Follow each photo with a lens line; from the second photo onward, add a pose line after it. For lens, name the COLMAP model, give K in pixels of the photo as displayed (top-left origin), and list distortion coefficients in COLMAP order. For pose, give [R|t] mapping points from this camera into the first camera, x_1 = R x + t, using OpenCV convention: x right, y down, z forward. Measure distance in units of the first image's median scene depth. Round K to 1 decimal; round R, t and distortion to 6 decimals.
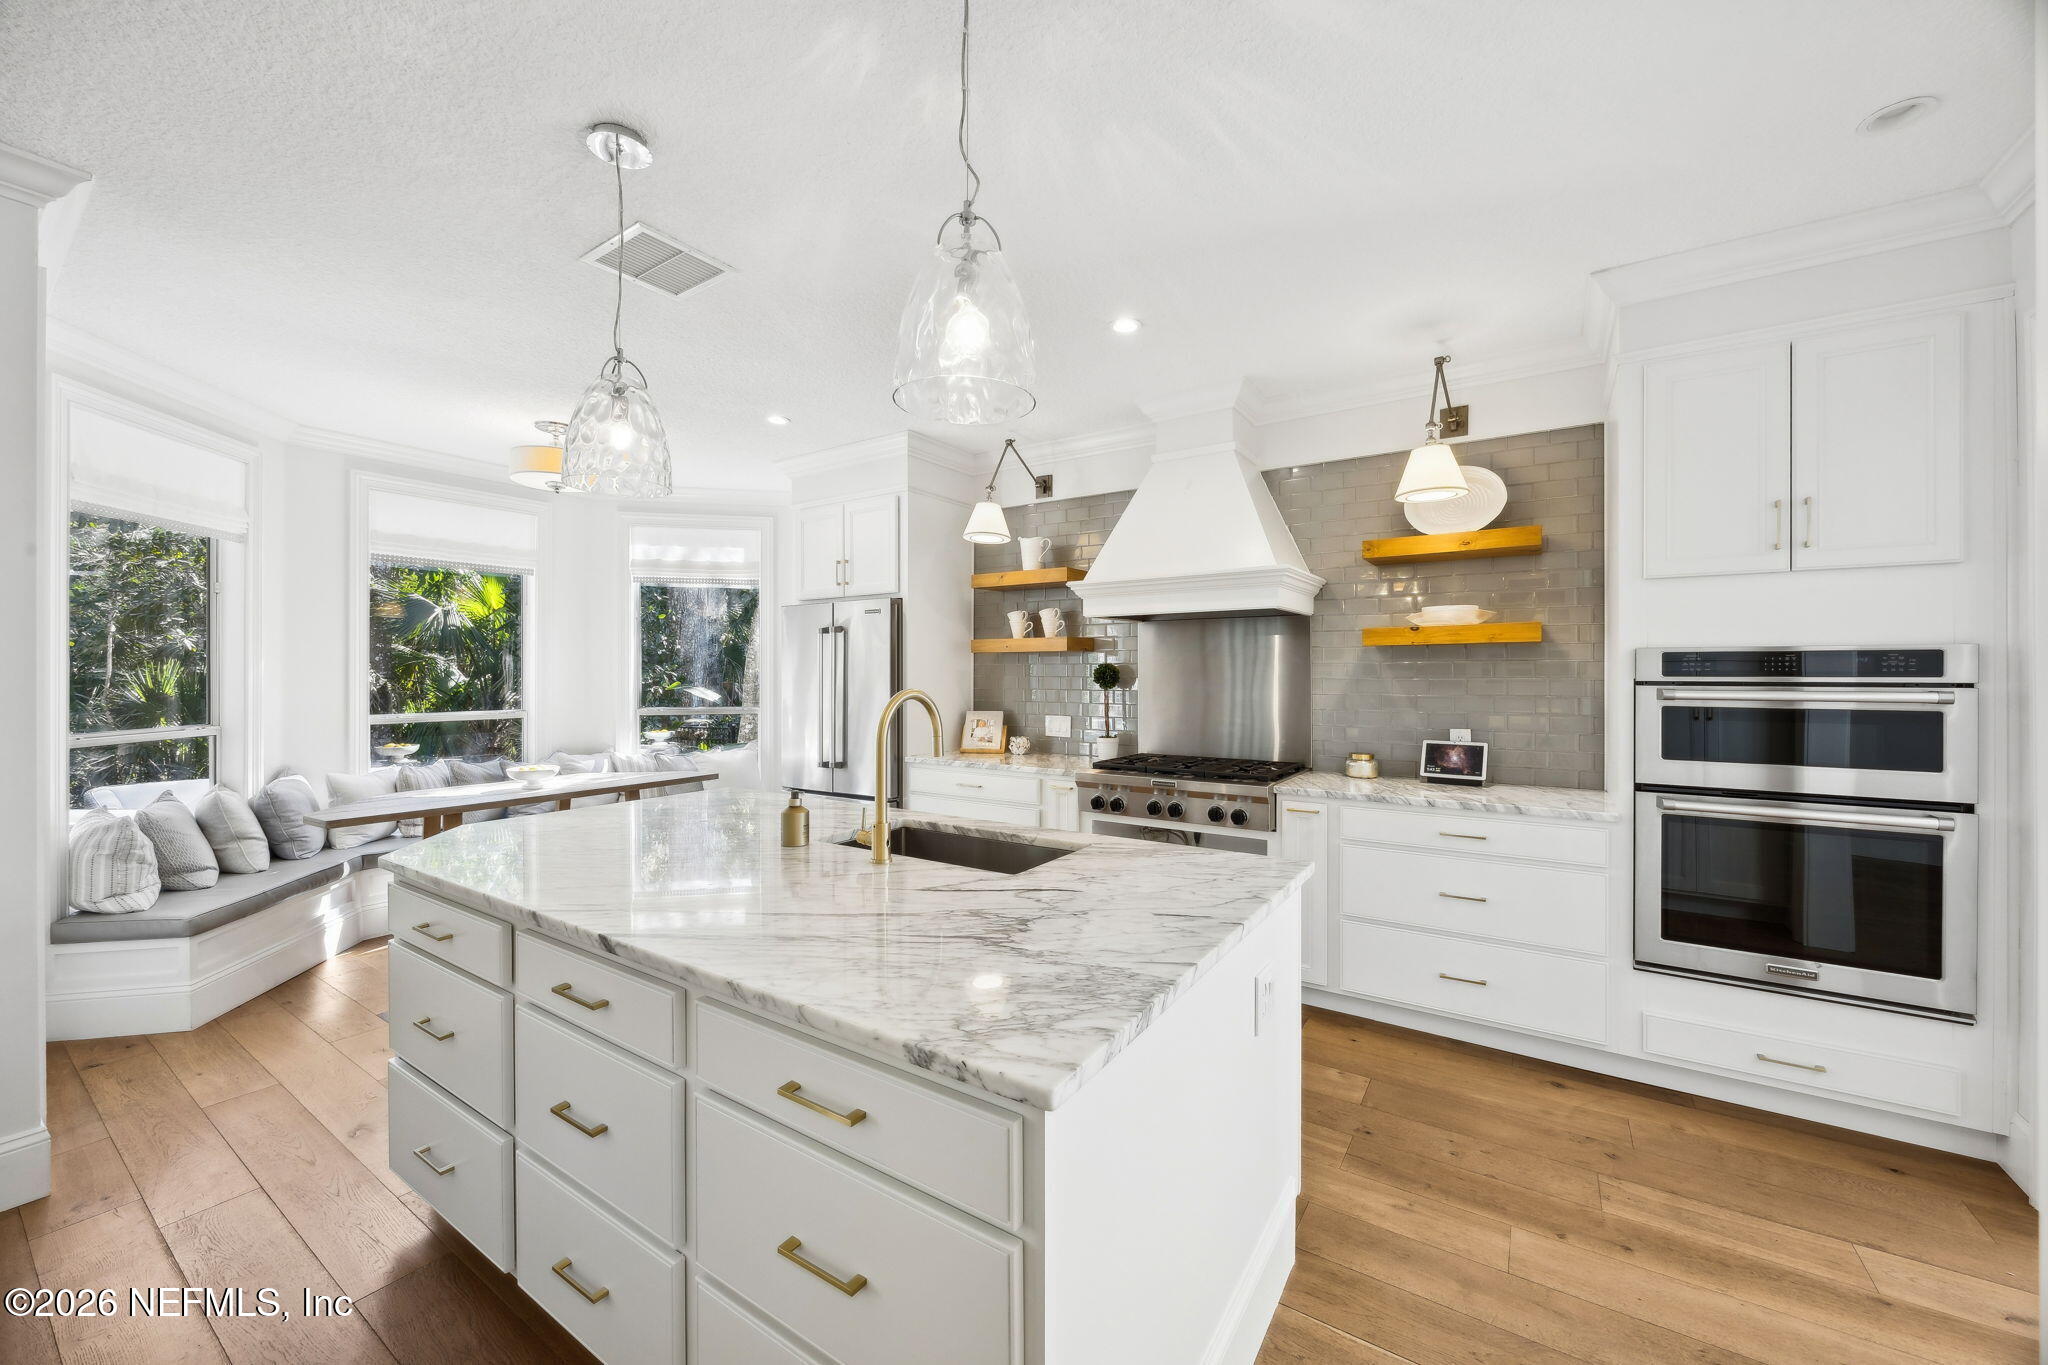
lens RADIAL K [[778.9, 0, 1028.4], [0, 778.9, 671.2], [0, 0, 1]] dist [0.001103, -0.000153]
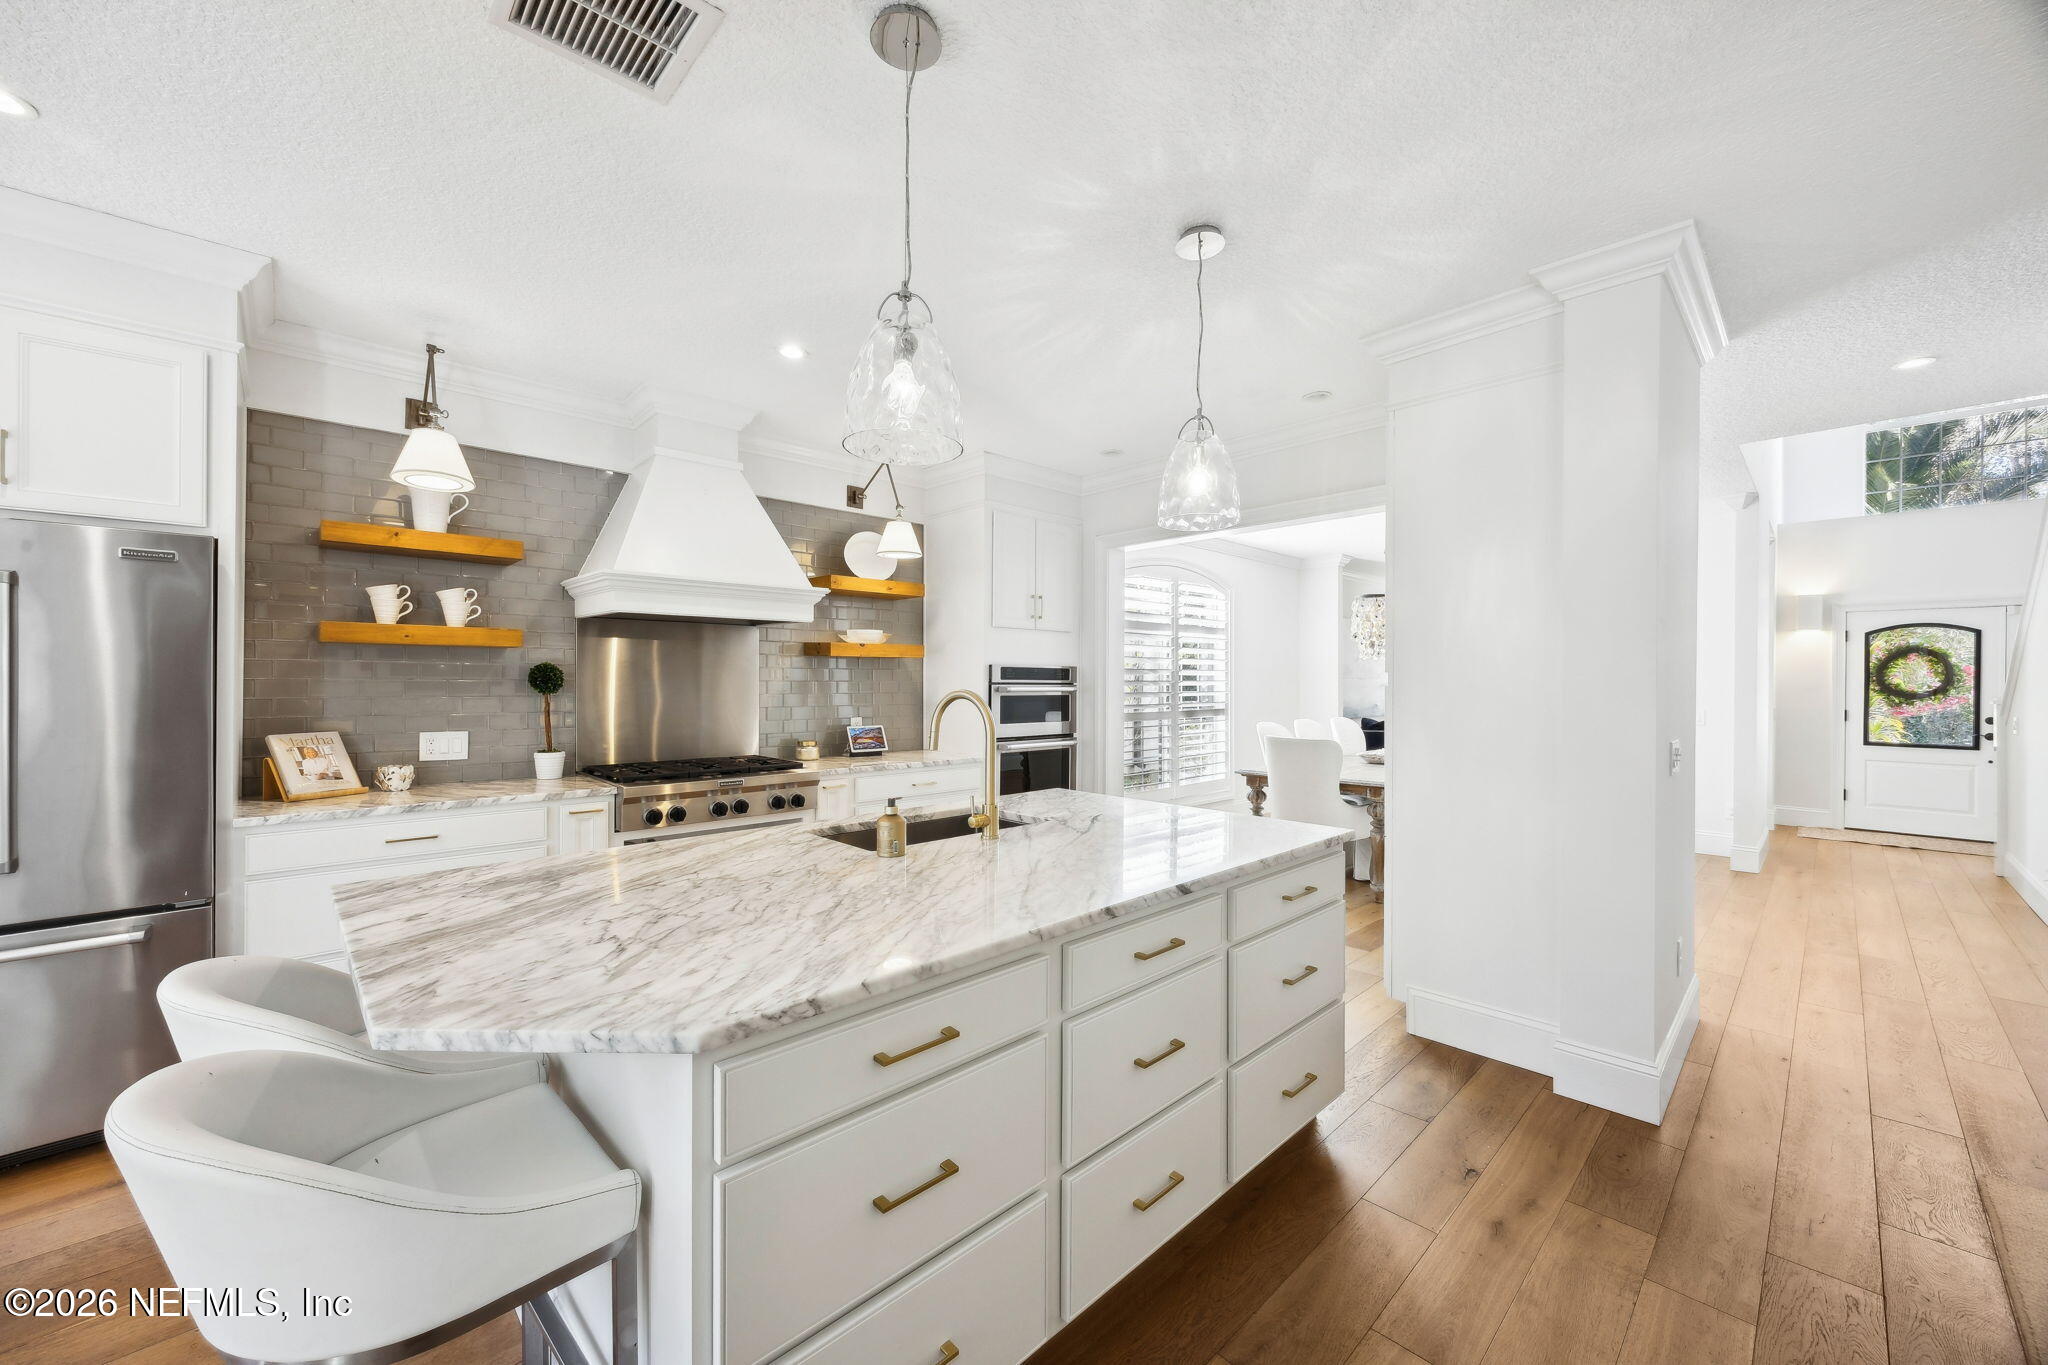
lens RADIAL K [[778.9, 0, 1016.8], [0, 778.9, 681.2], [0, 0, 1]] dist [0.001103, -0.000153]
pose [[0.238266, 0.000575, 0.971200, -0.628007], [-0.007402, 0.999972, 0.001224, 0.004398], [-0.971172, -0.007481, 0.238264, 0.327238]]
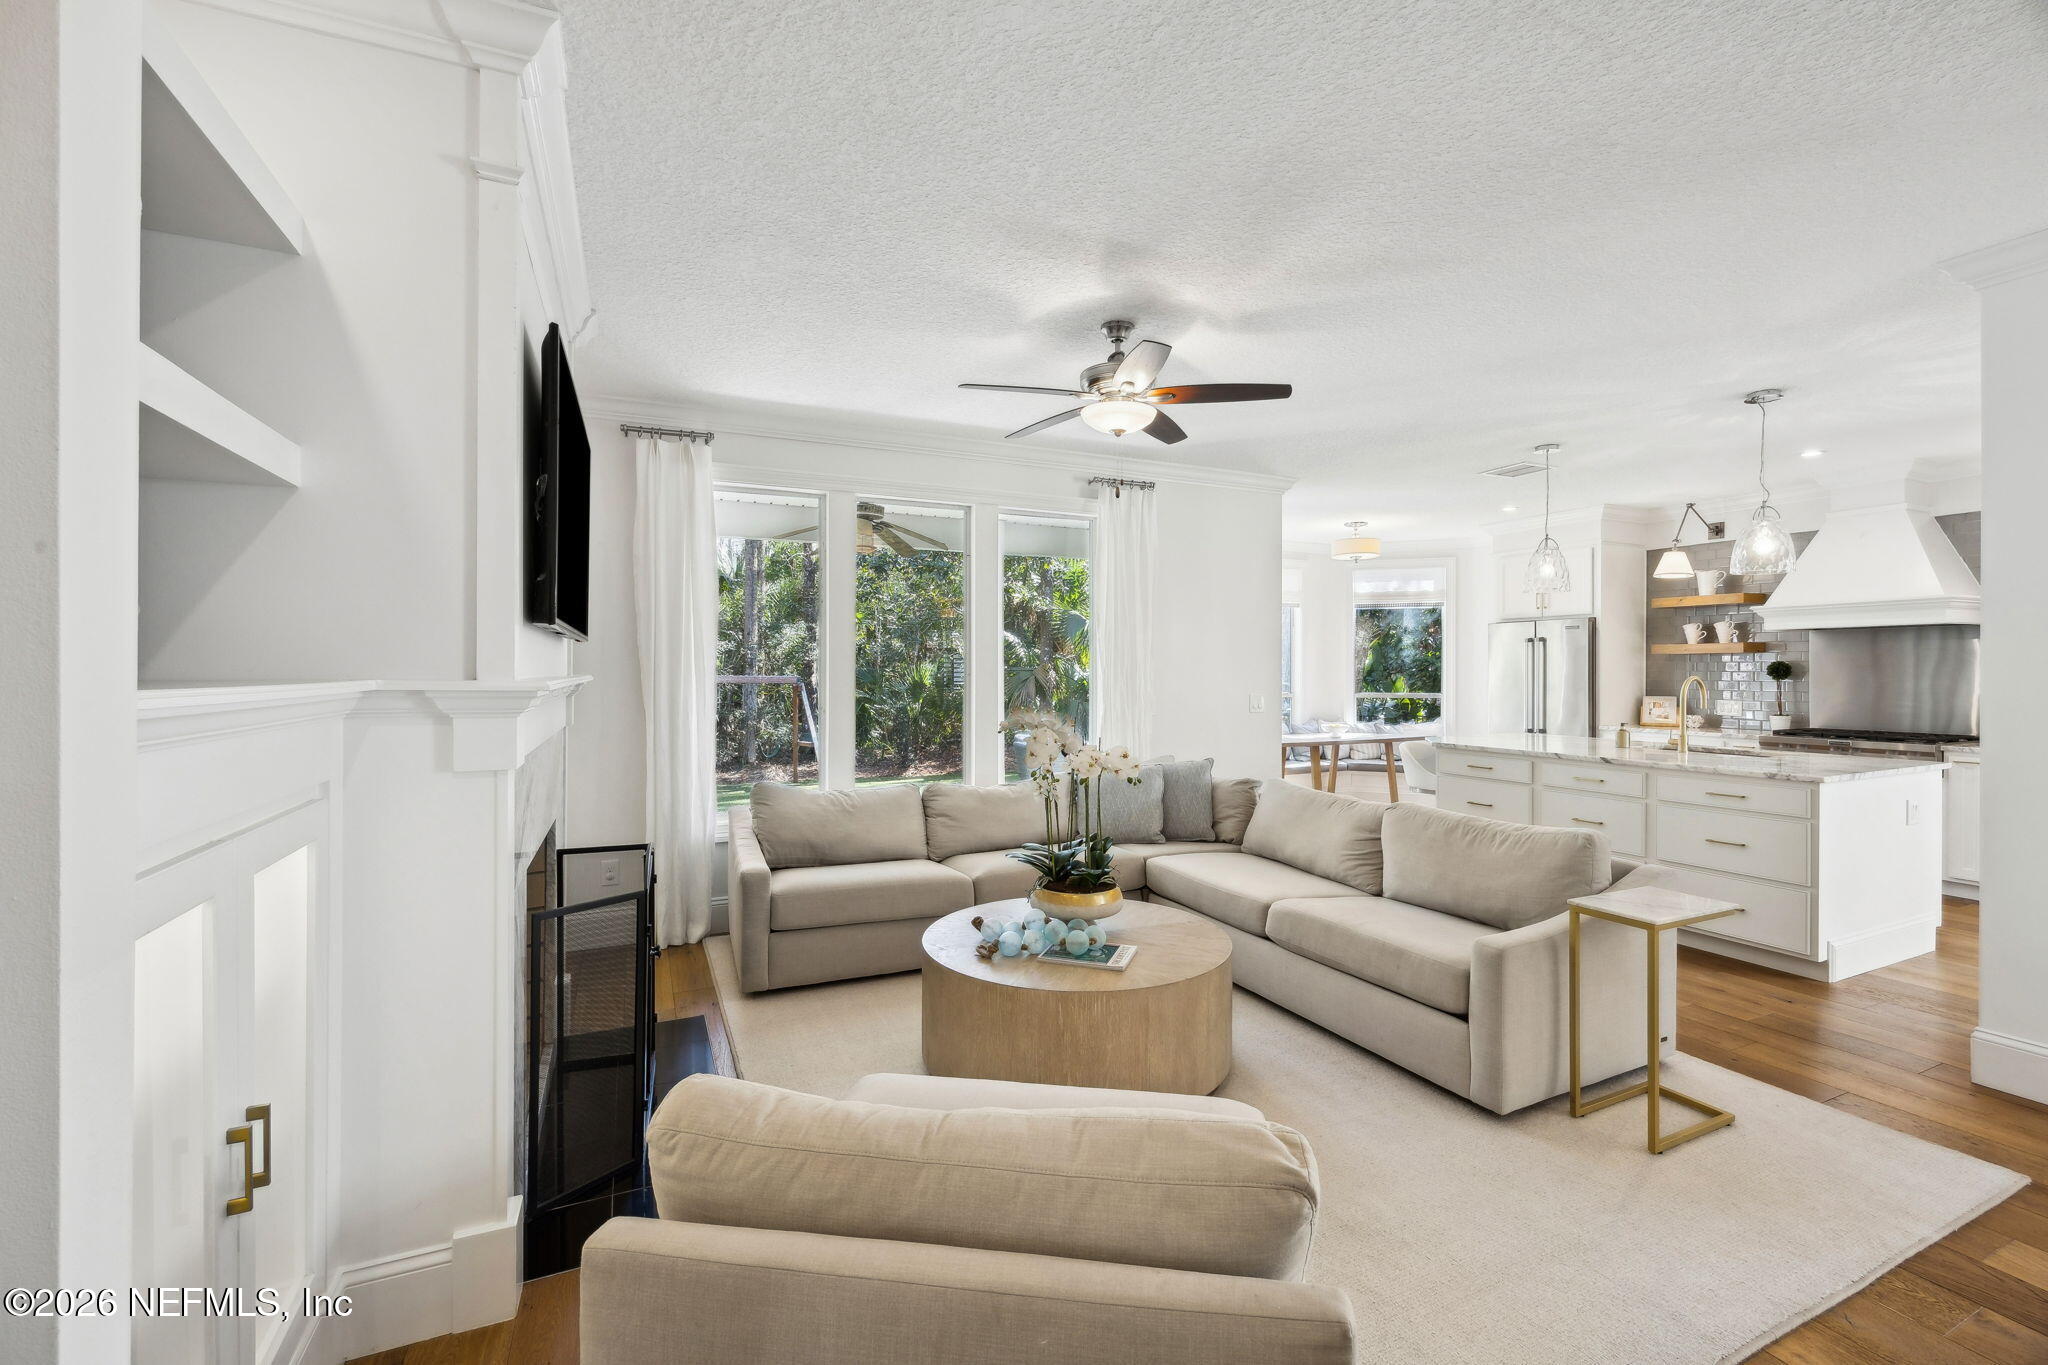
lens RADIAL K [[873.0, 0, 1034.7], [0, 873.0, 675.4], [0, 0, 1]] dist [-0.000856, 0.000009]
pose [[0.855241, 0.001757, -0.518227, -0.234837], [0.004174, 0.999938, 0.010277, -0.007584], [0.518213, -0.010952, 0.855181, -1.033412]]
